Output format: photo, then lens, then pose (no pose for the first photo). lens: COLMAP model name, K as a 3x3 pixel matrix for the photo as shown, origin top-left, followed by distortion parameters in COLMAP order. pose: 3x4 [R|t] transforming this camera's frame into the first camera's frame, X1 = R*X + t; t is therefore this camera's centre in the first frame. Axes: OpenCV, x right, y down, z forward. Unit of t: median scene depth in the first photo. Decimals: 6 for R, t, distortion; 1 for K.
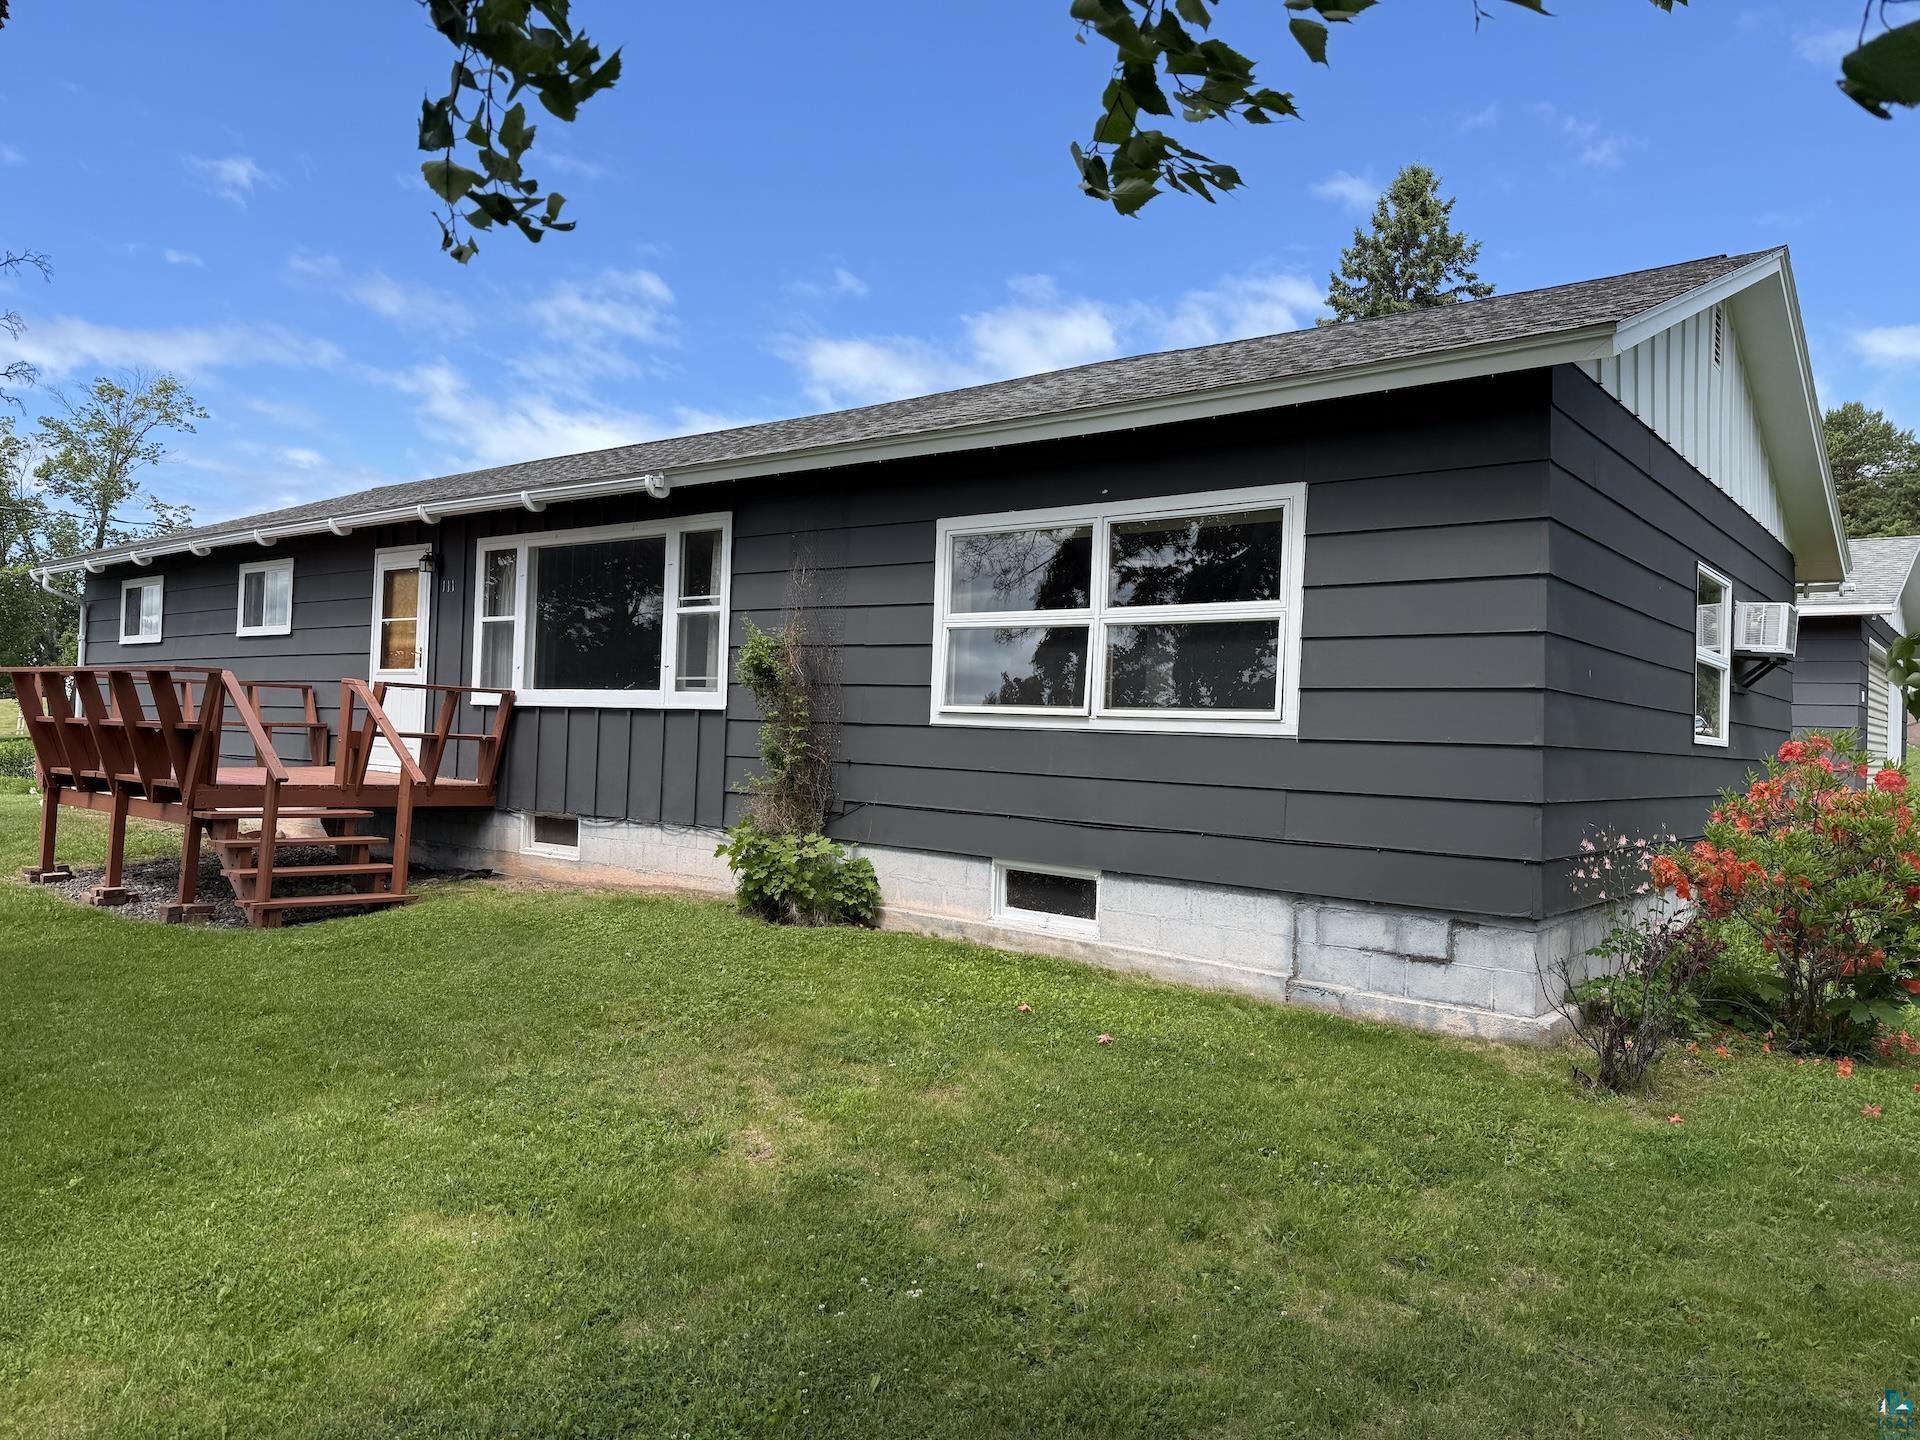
lens RADIAL K [[1355.4, 0, 968.6], [0, 1355.4, 707.4], [0, 0, 1]] dist [0.068460, -0.056660]
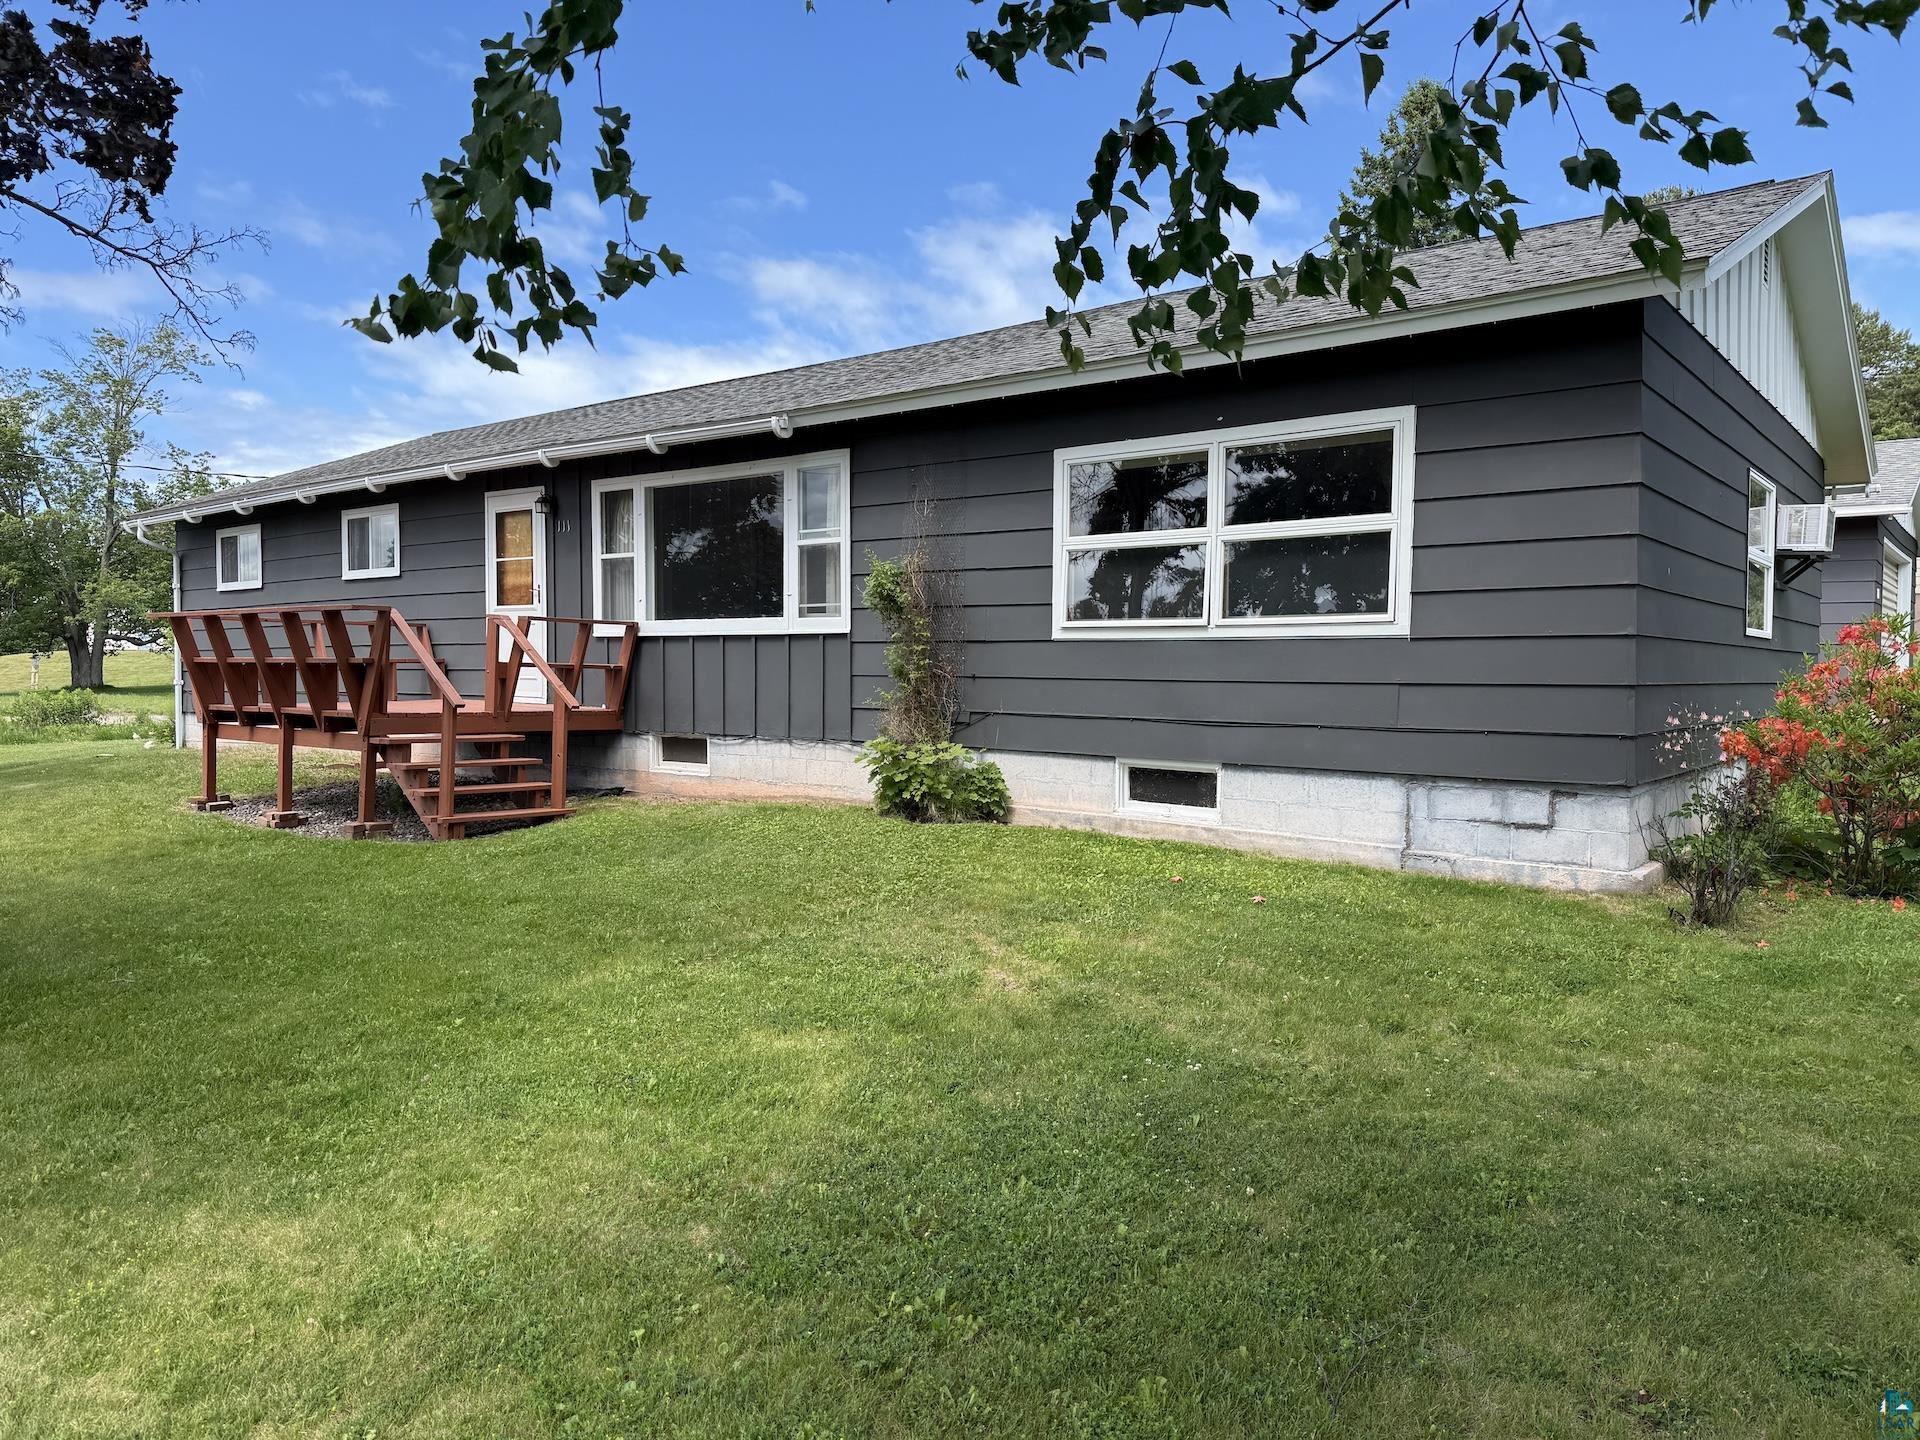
lens RADIAL K [[1355.4, 0, 967.6], [0, 1355.4, 710.3], [0, 0, 1]] dist [0.068460, -0.056660]
pose [[0.999575, -0.028857, 0.004181, -0.103408], [0.028594, 0.998169, 0.053310, 0.010001], [-0.005712, -0.053168, 0.998569, -0.101980]]
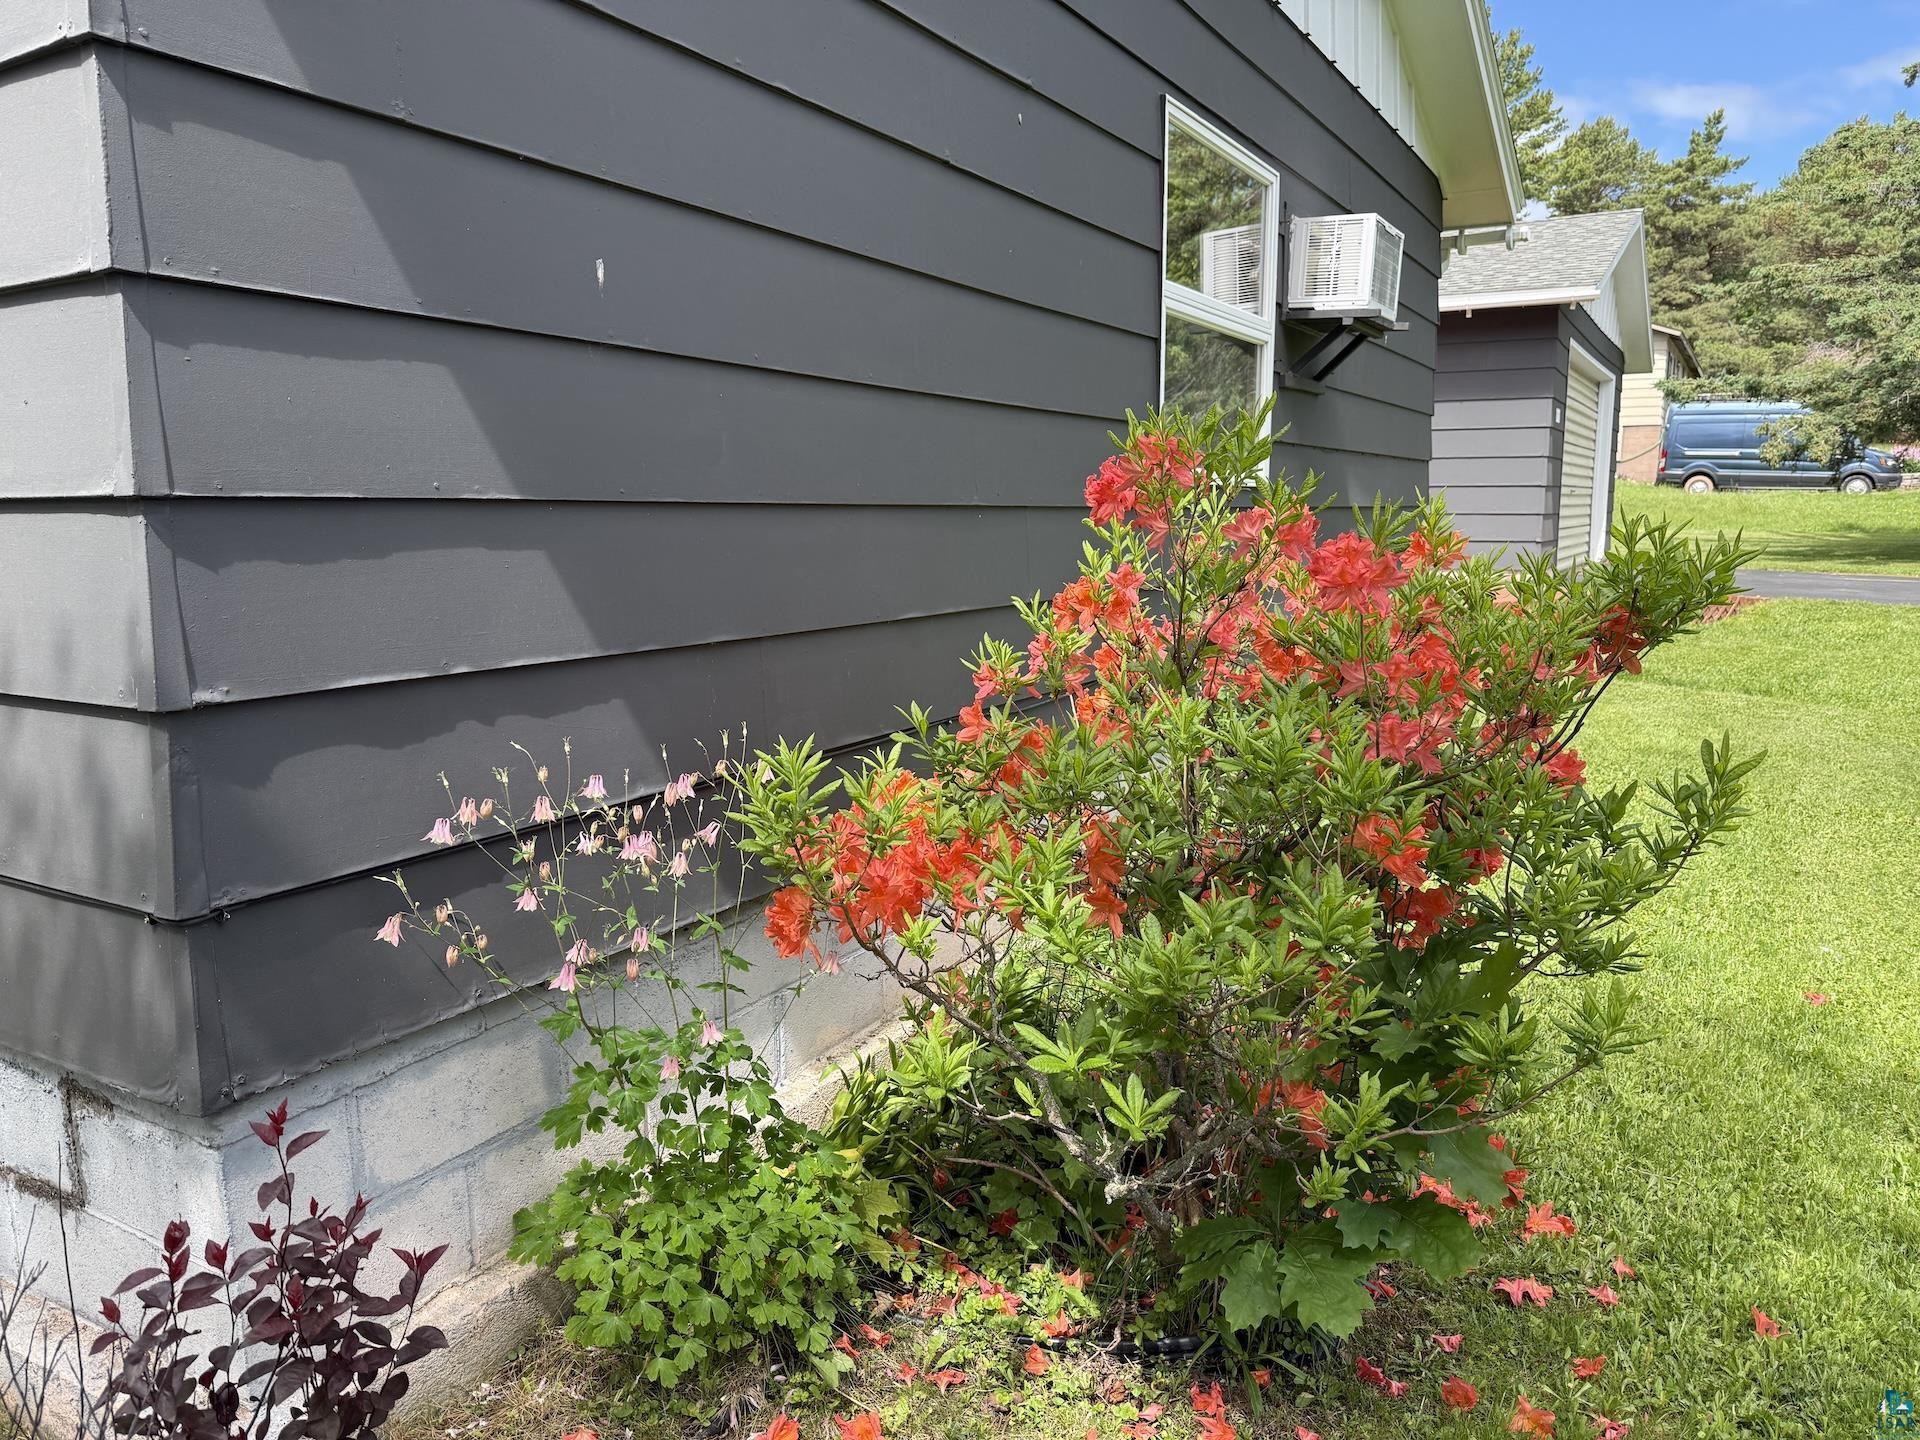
lens RADIAL K [[1355.4, 0, 953.8], [0, 1355.4, 719.5], [0, 0, 1]] dist [0.068460, -0.056660]
pose [[0.989388, -0.059465, 0.132571, 0.387529], [0.035207, 0.983341, 0.178329, 0.020524], [-0.140967, -0.171769, 0.974999, 0.514922]]
